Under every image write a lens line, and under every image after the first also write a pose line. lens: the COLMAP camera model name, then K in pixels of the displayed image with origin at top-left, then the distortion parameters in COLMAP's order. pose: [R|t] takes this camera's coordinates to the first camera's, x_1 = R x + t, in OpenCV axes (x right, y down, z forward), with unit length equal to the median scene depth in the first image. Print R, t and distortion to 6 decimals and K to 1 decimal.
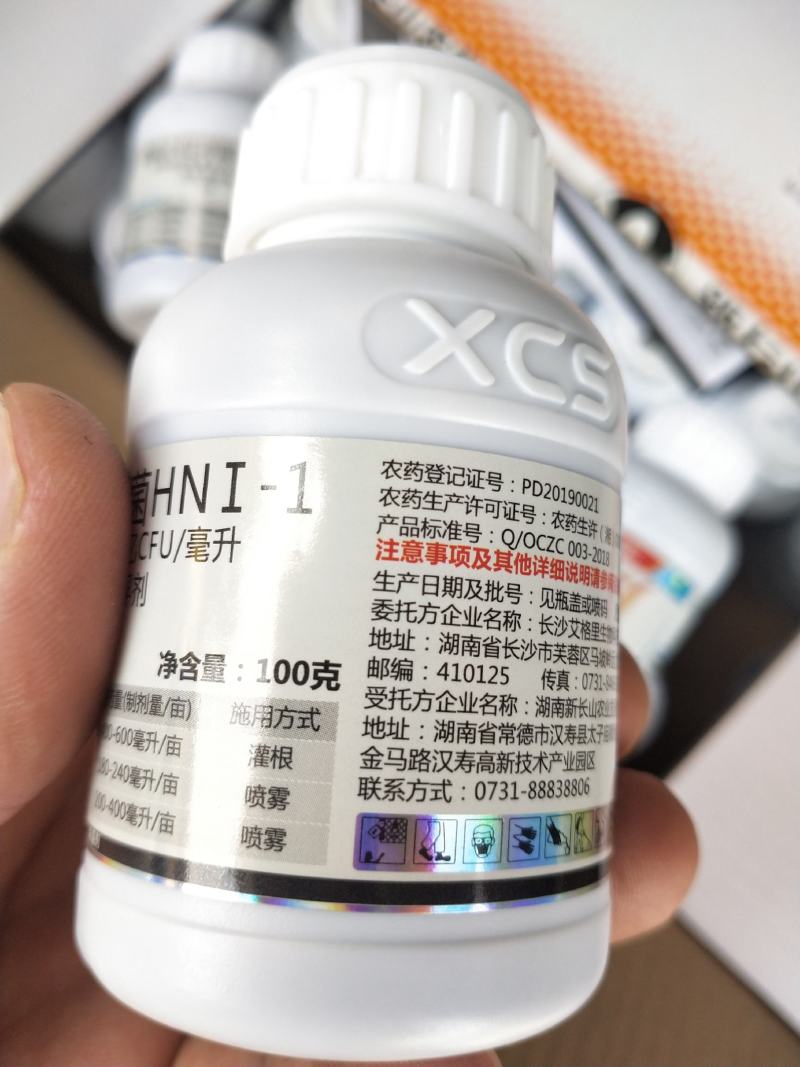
lens RADIAL K [[873.1, 0, 400.0], [0, 873.1, 533.5], [0, 0, 1]] dist [0.199683, -0.727328]
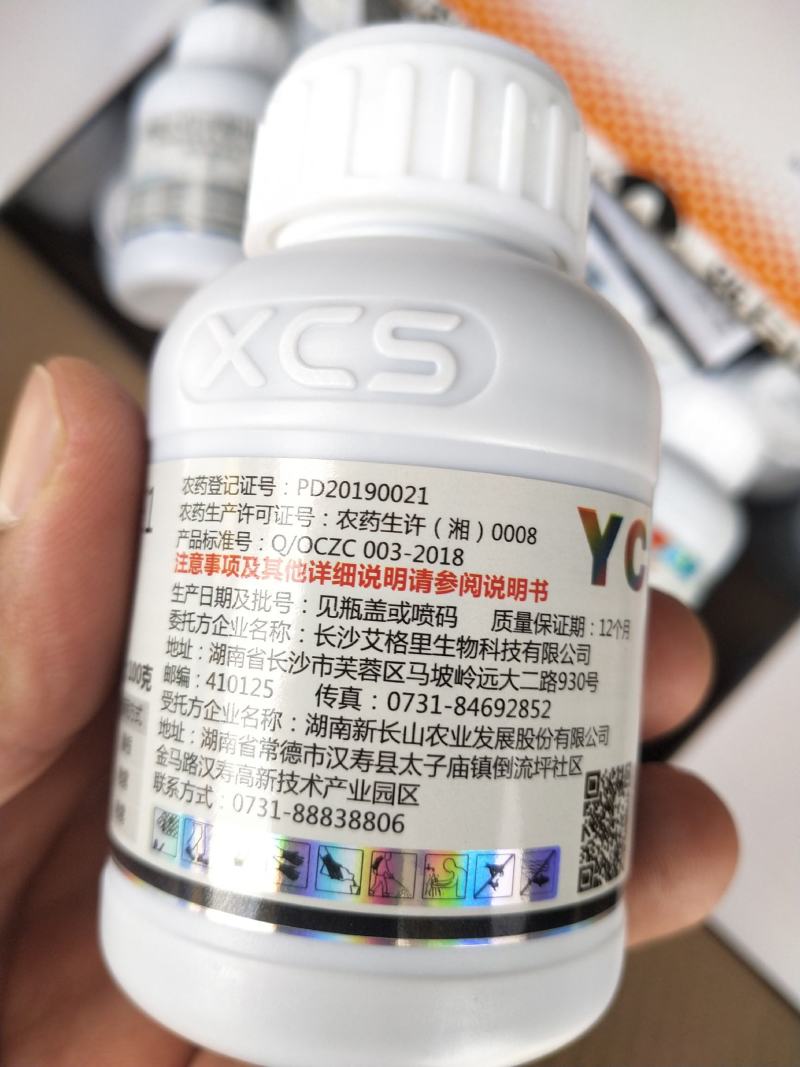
lens RADIAL K [[873.1, 0, 400.0], [0, 873.1, 533.5], [0, 0, 1]] dist [0.199683, -0.727328]
pose [[0.680840, -0.057767, -0.730151, 0.896730], [0.070501, 0.997425, -0.013173, 0.015363], [0.729031, -0.042508, 0.683159, 0.441497]]
